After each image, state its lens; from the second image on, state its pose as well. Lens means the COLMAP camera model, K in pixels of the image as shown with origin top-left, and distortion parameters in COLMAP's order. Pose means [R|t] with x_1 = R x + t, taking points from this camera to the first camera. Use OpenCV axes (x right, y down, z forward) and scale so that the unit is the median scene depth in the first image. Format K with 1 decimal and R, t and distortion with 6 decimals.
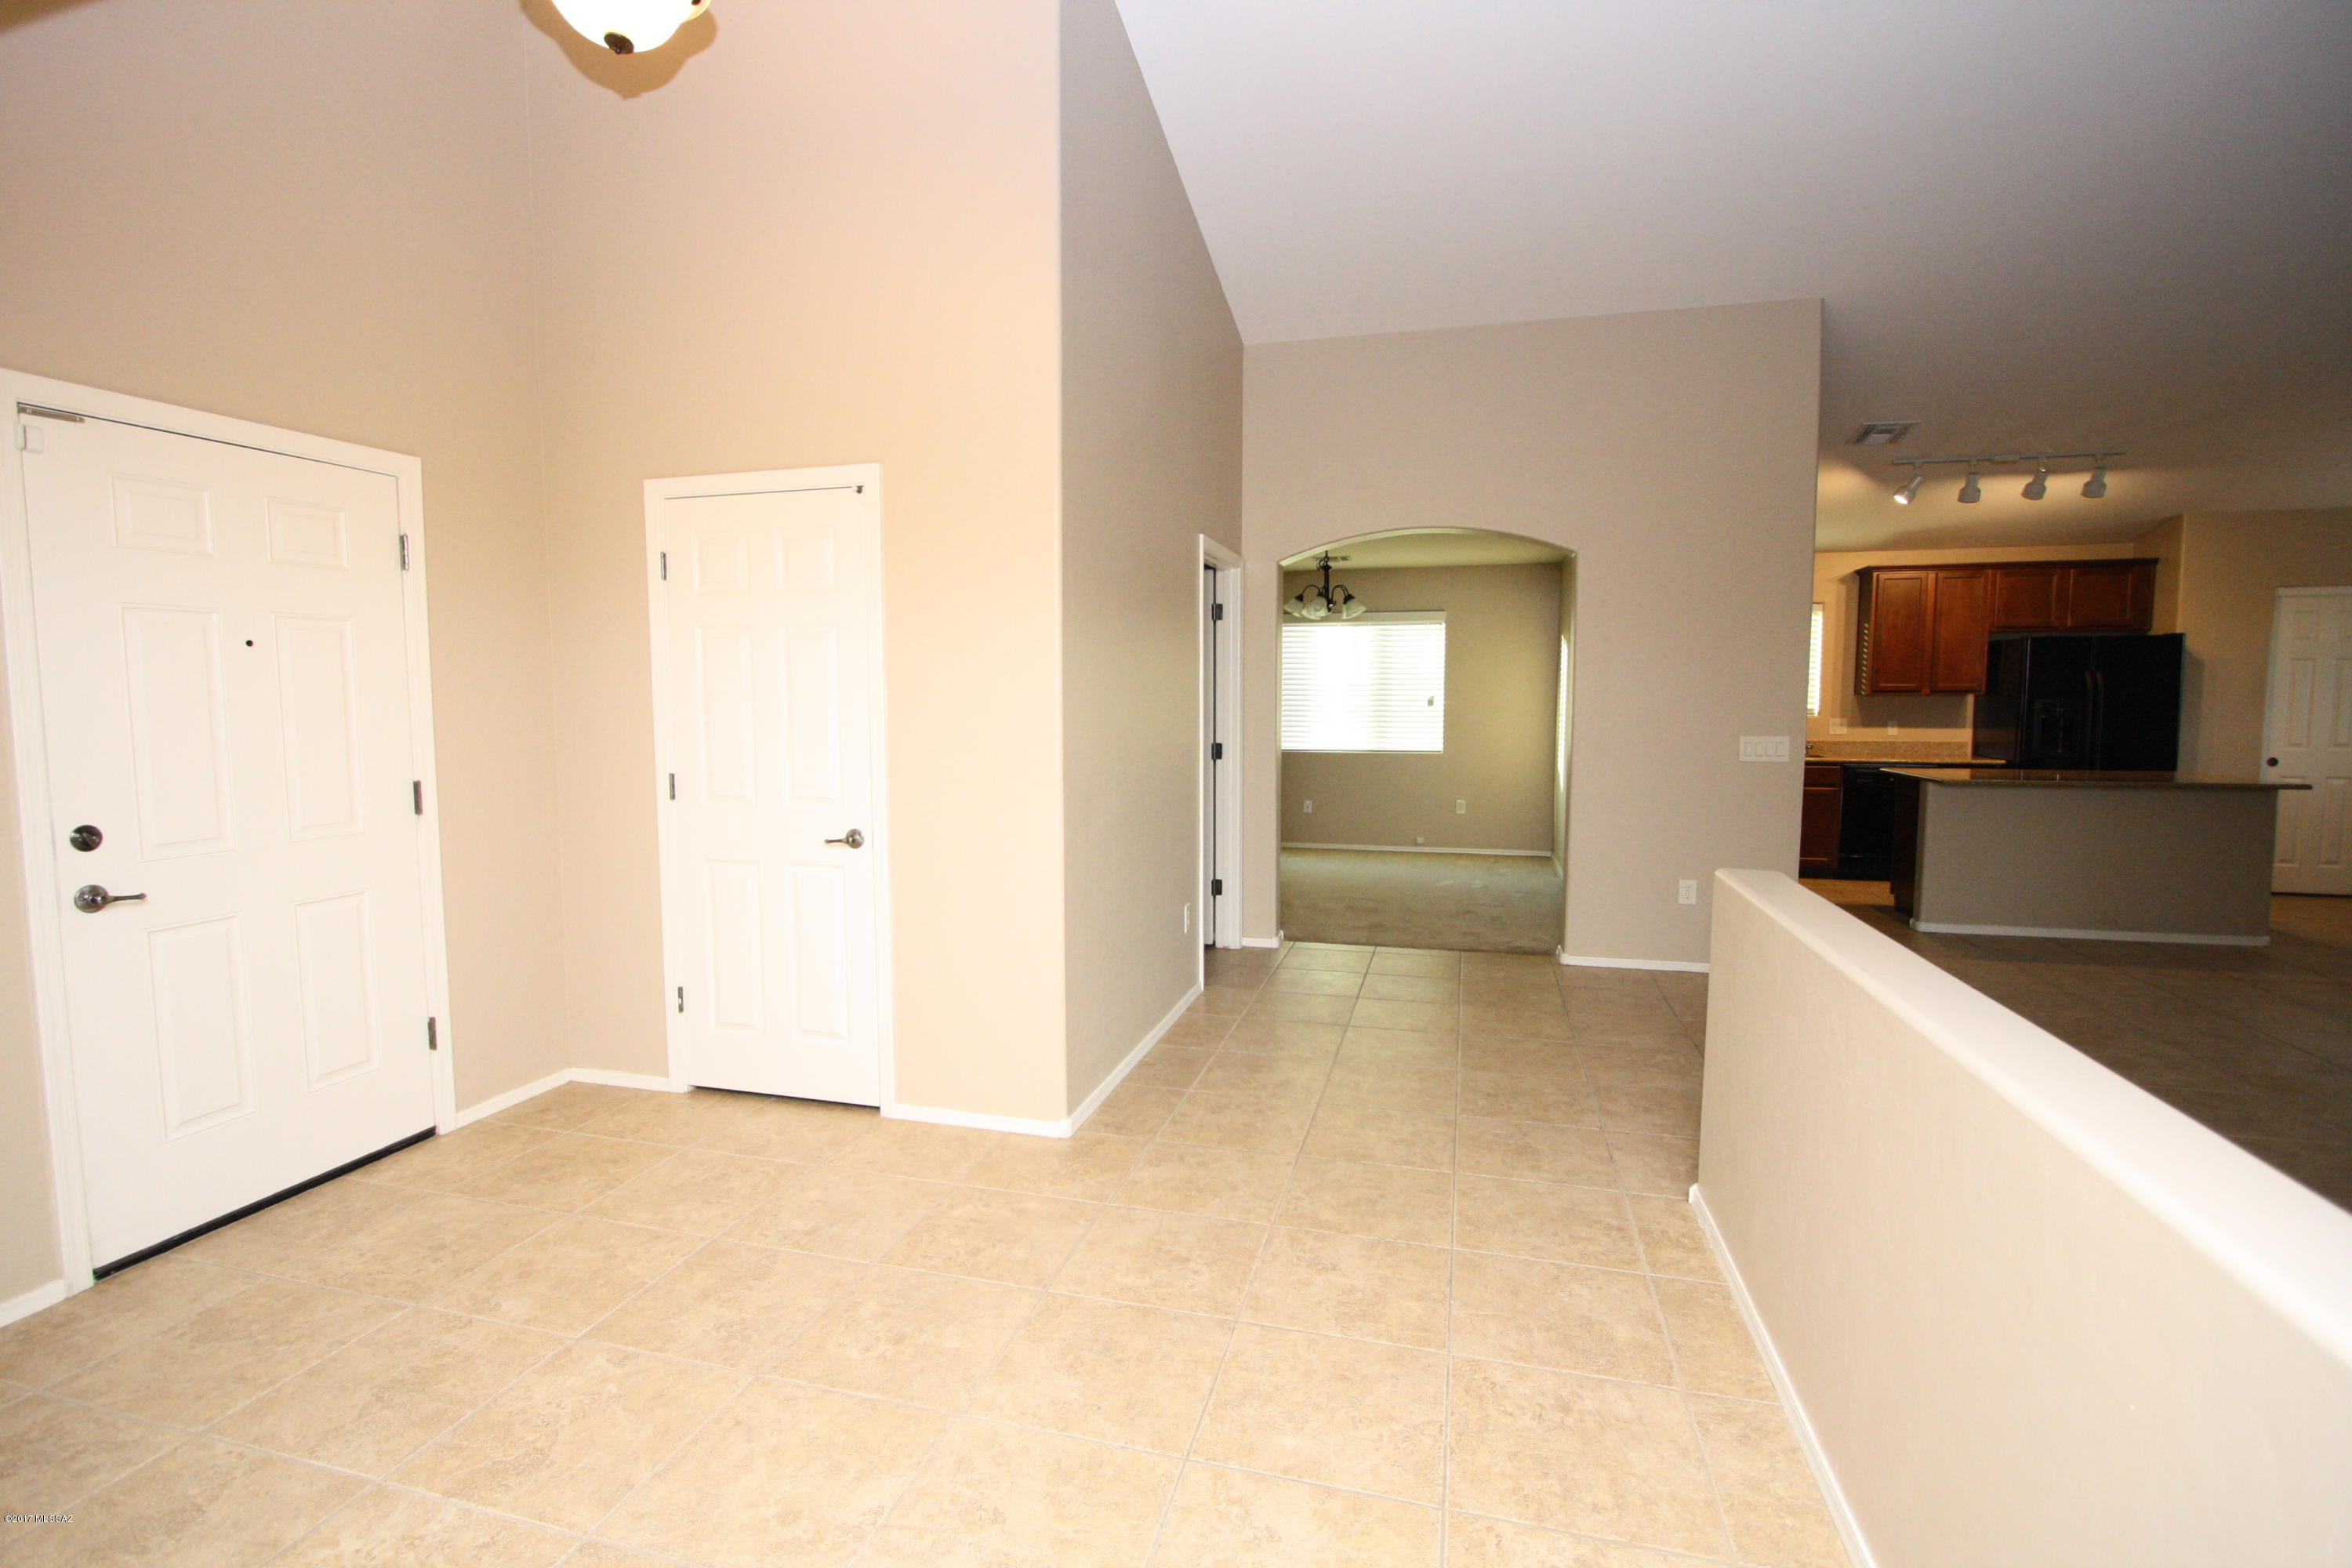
lens RADIAL K [[1090.8, 0, 1157.2], [0, 1090.8, 784.8], [0, 0, 1]] dist [-0.021322, 0.002971]
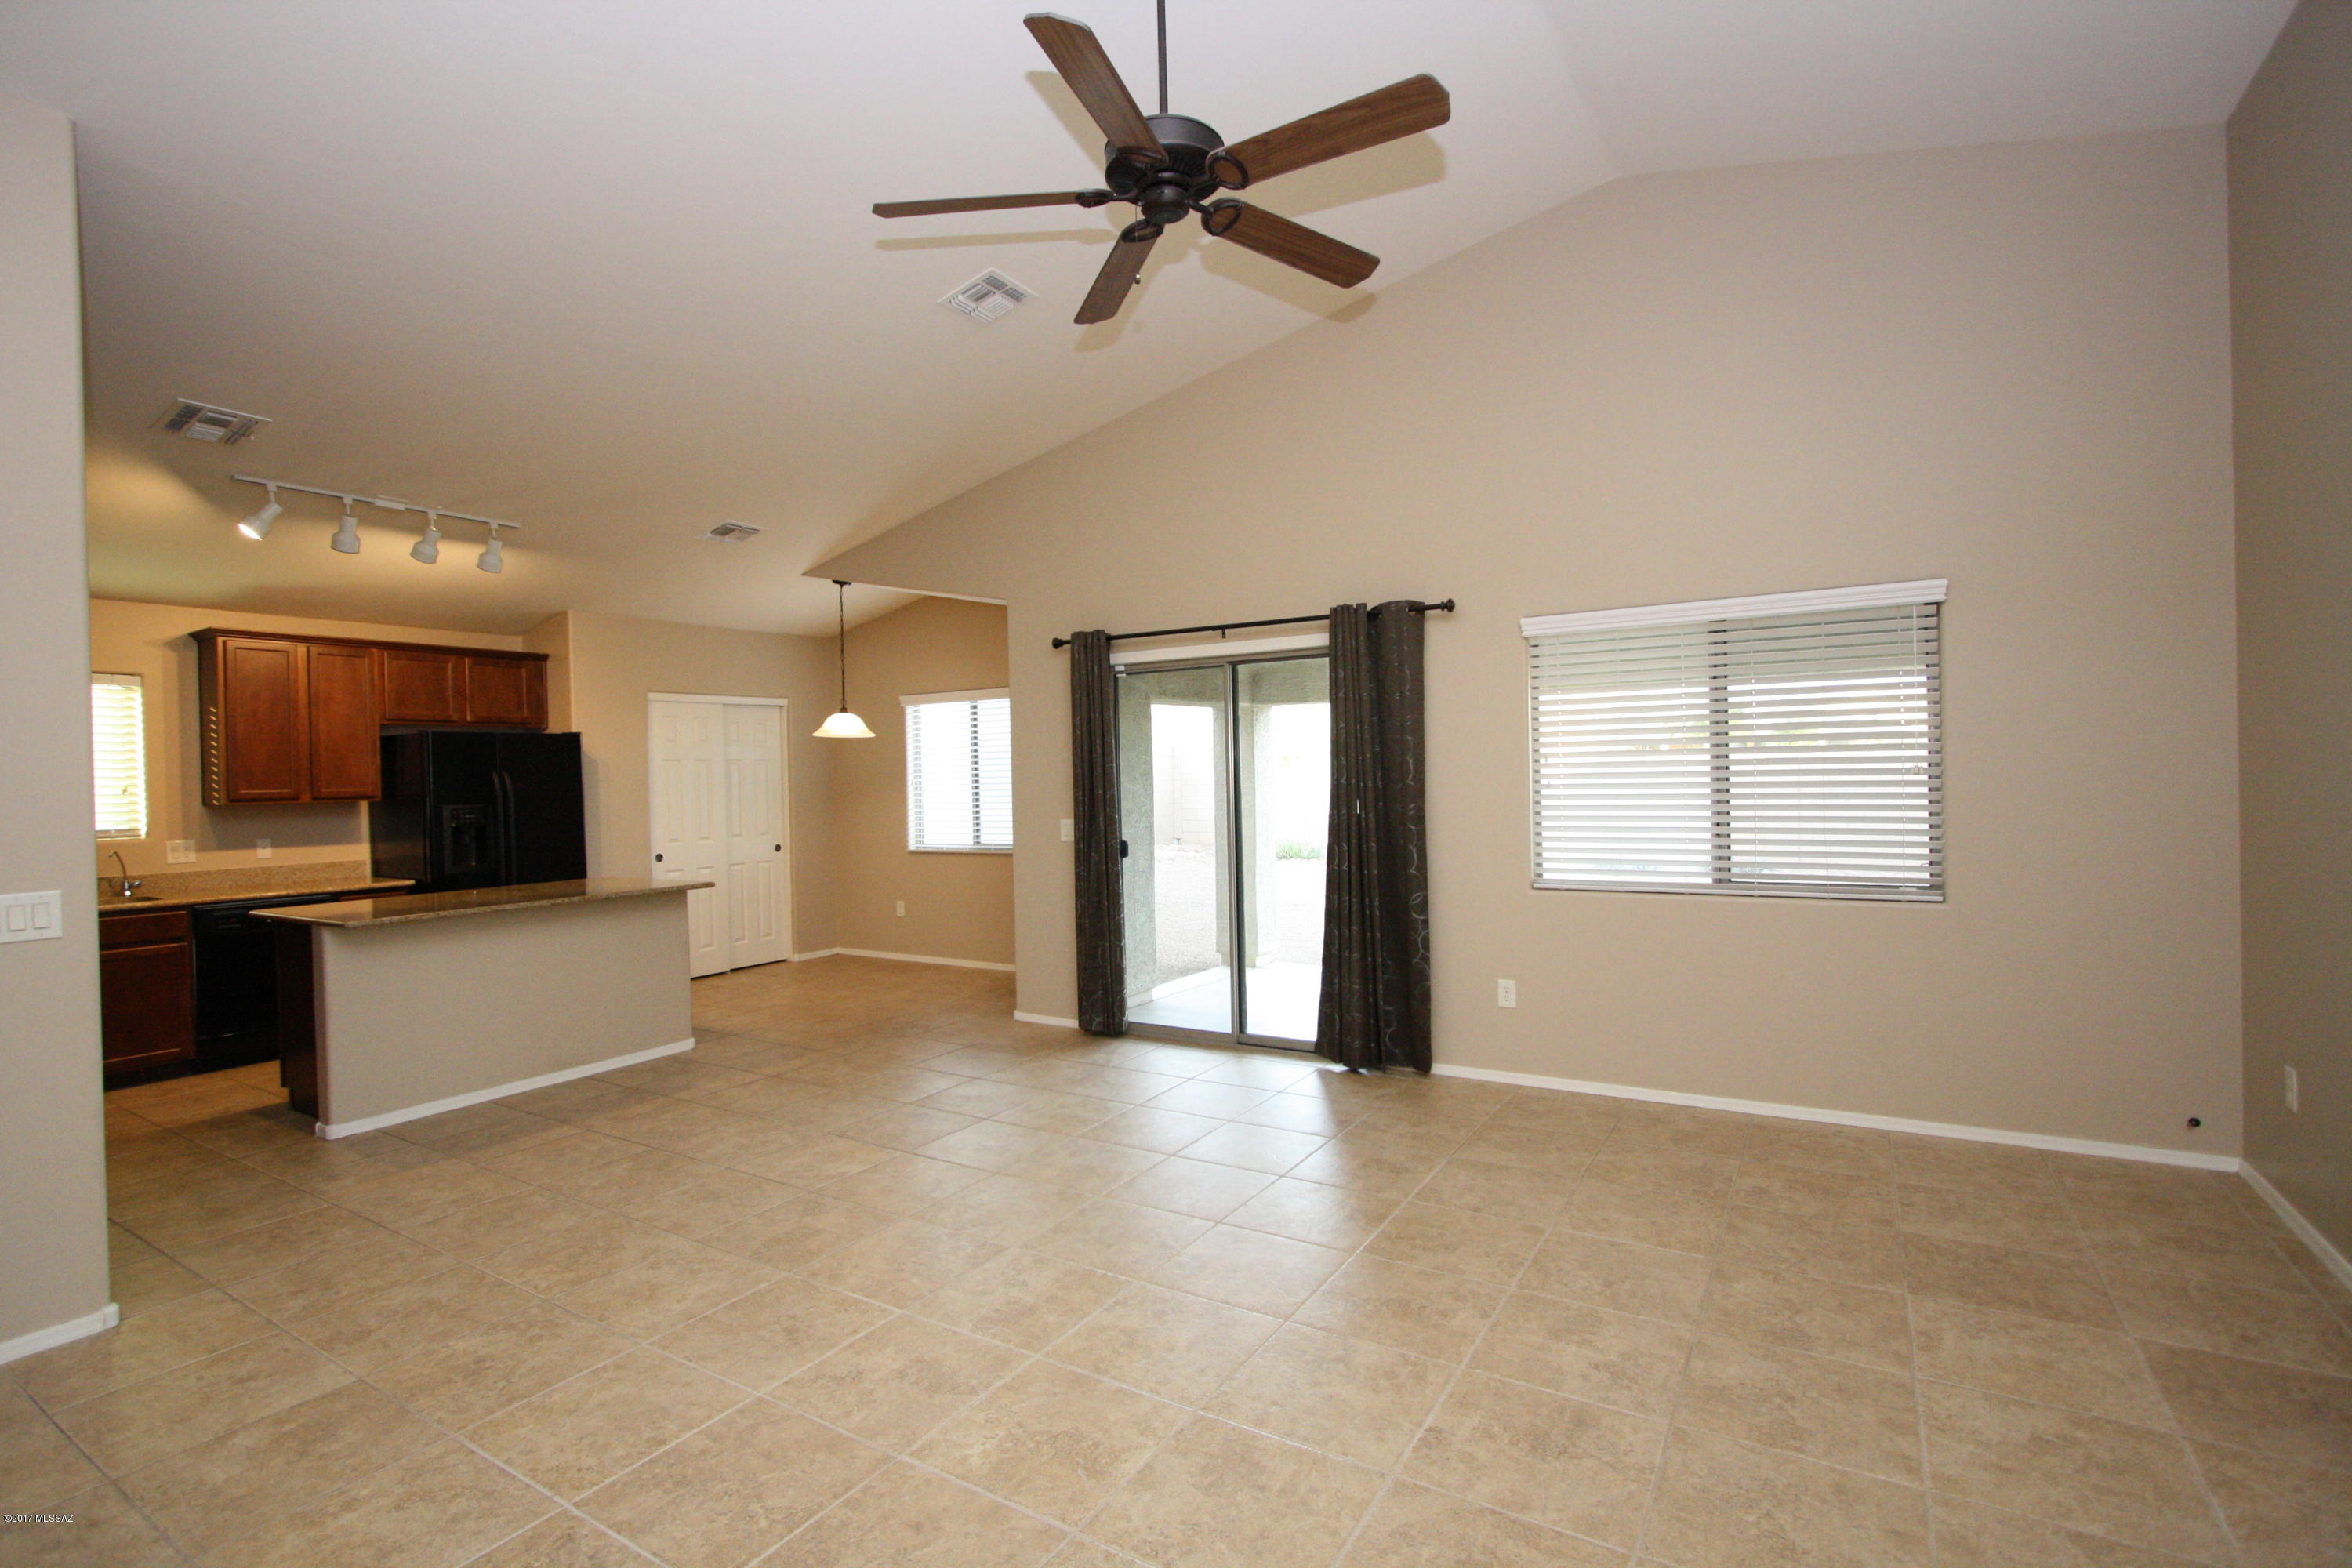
lens RADIAL K [[1090.8, 0, 1164.0], [0, 1090.8, 791.2], [0, 0, 1]] dist [-0.021322, 0.002971]
pose [[0.275244, -0.016255, 0.961237, 0.198396], [0.101657, 0.994744, -0.012287, -0.028409], [-0.955984, 0.101099, 0.275450, 0.283892]]
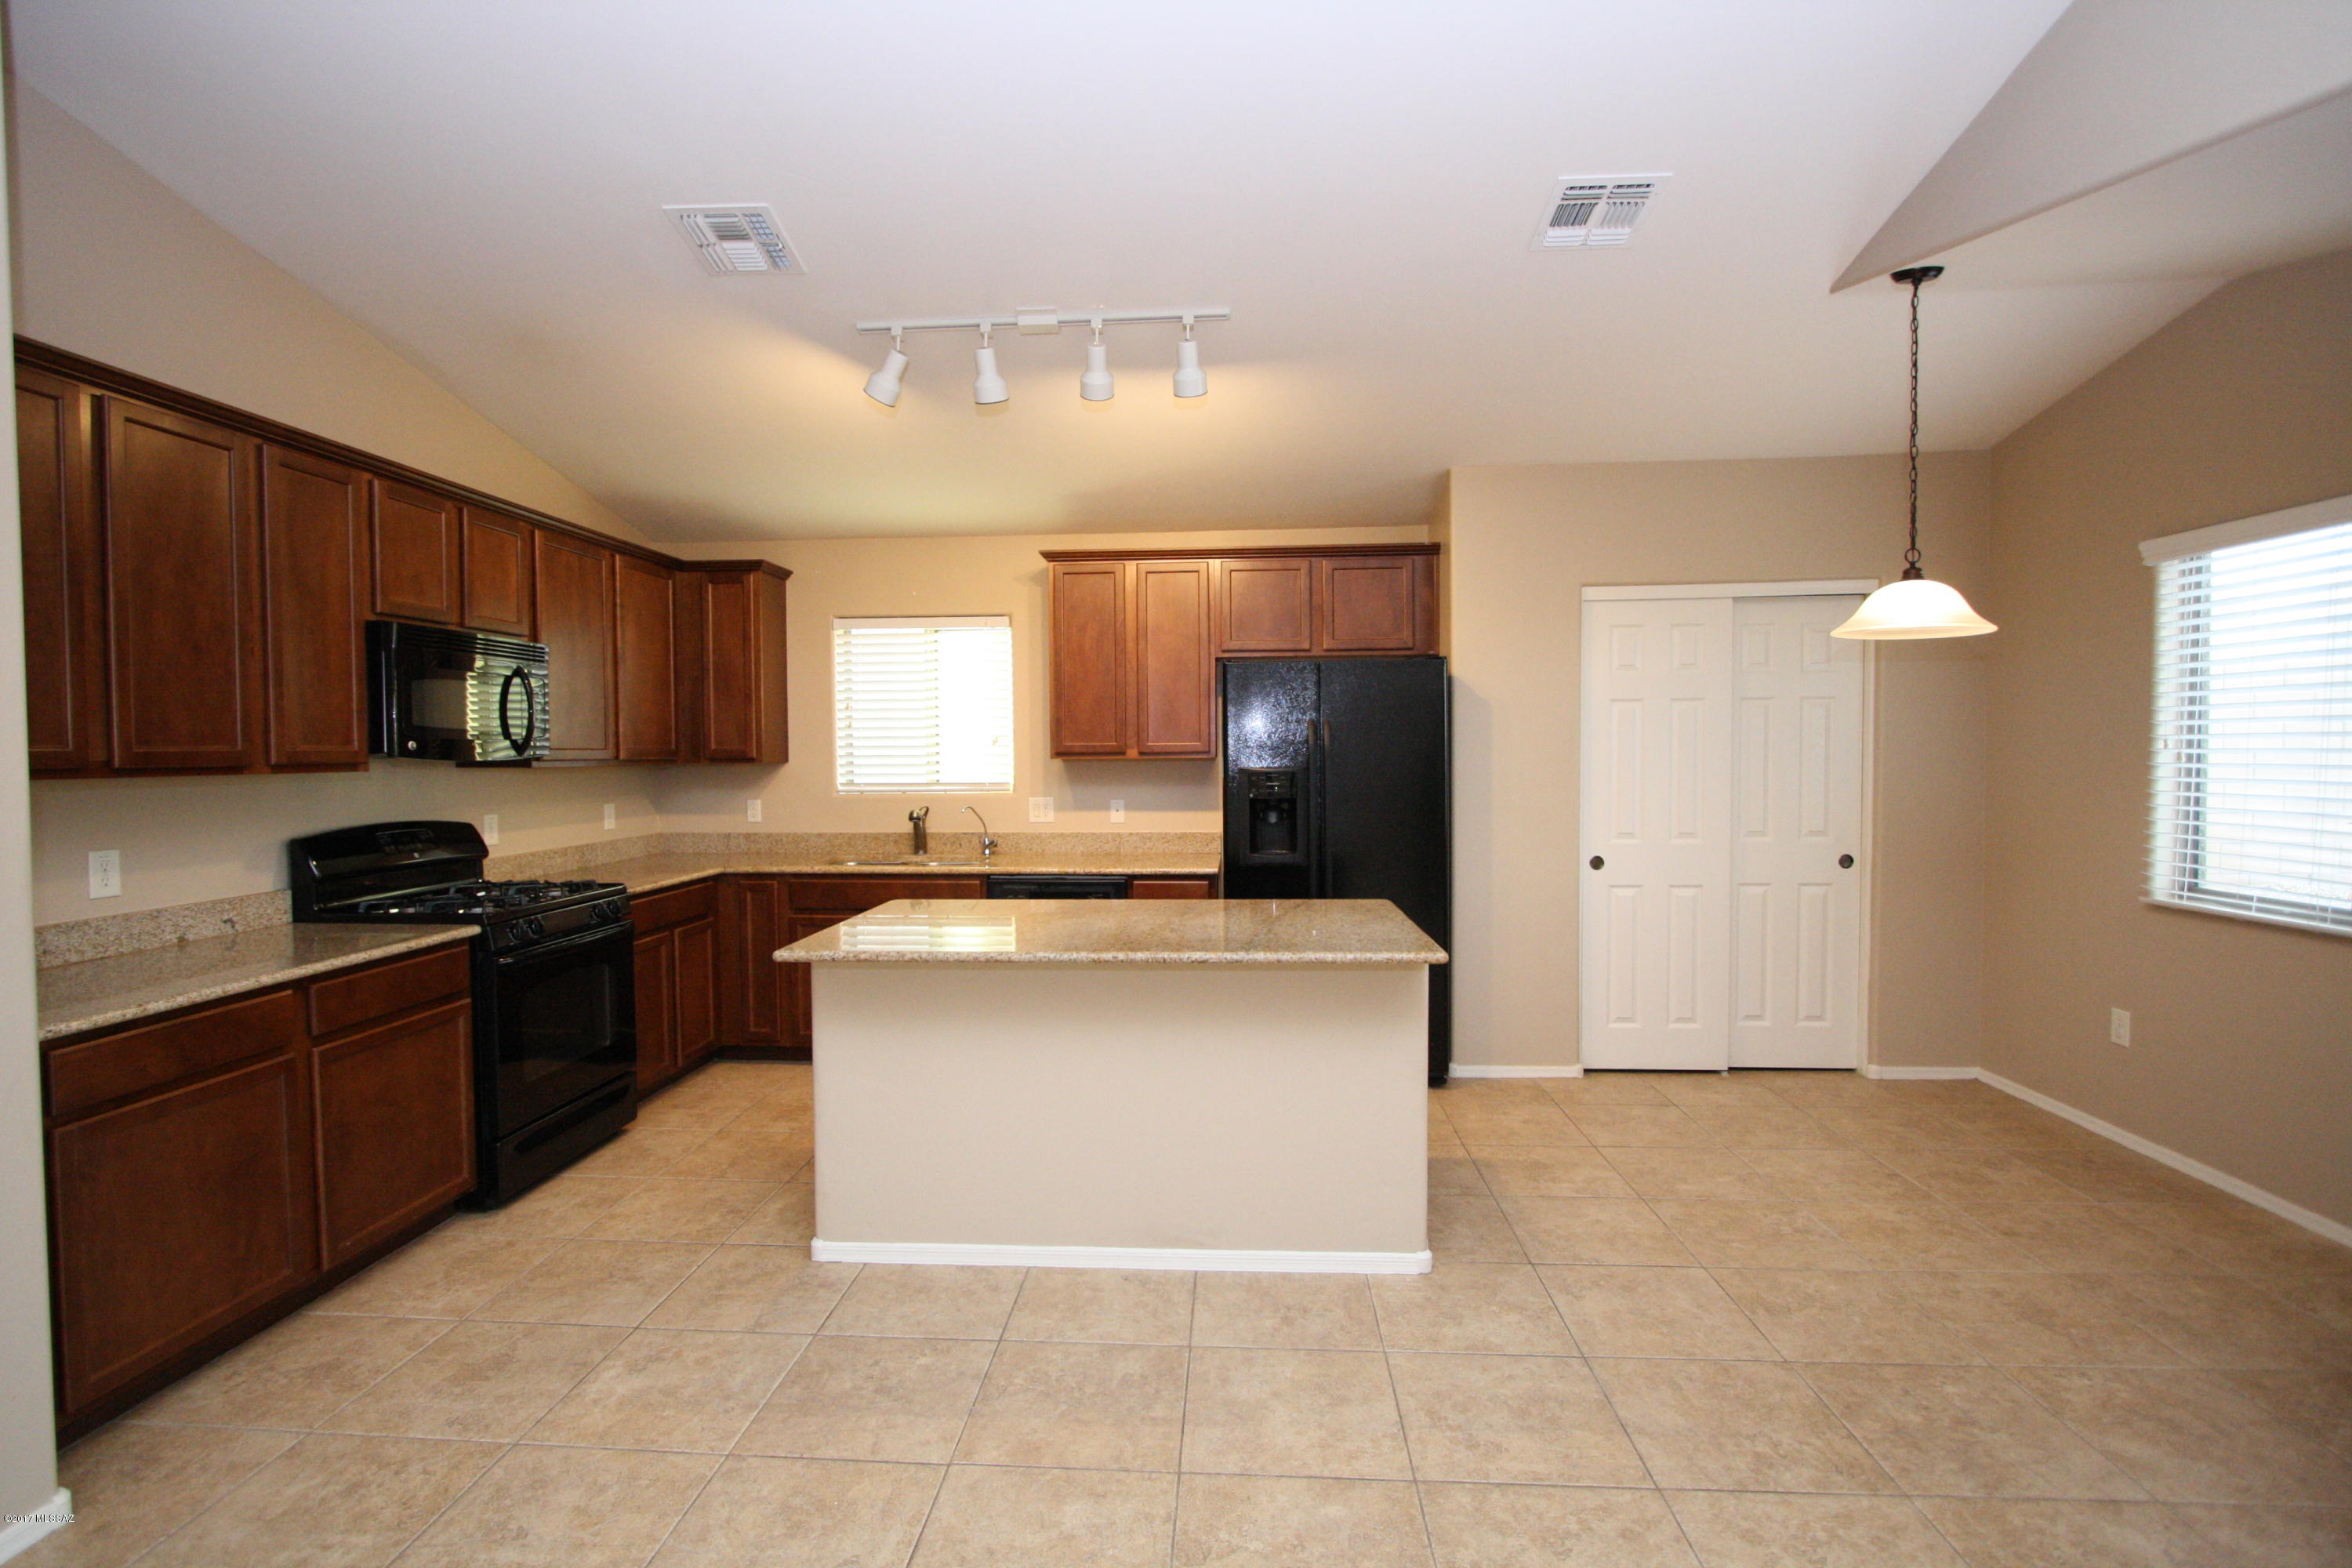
lens RADIAL K [[1090.8, 0, 1160.9], [0, 1090.8, 786.5], [0, 0, 1]] dist [-0.021322, 0.002971]
pose [[0.978330, -0.011736, 0.206721, 0.818534], [0.022362, 0.998541, -0.049142, -0.050046], [-0.205842, 0.052700, 0.977165, 0.526675]]
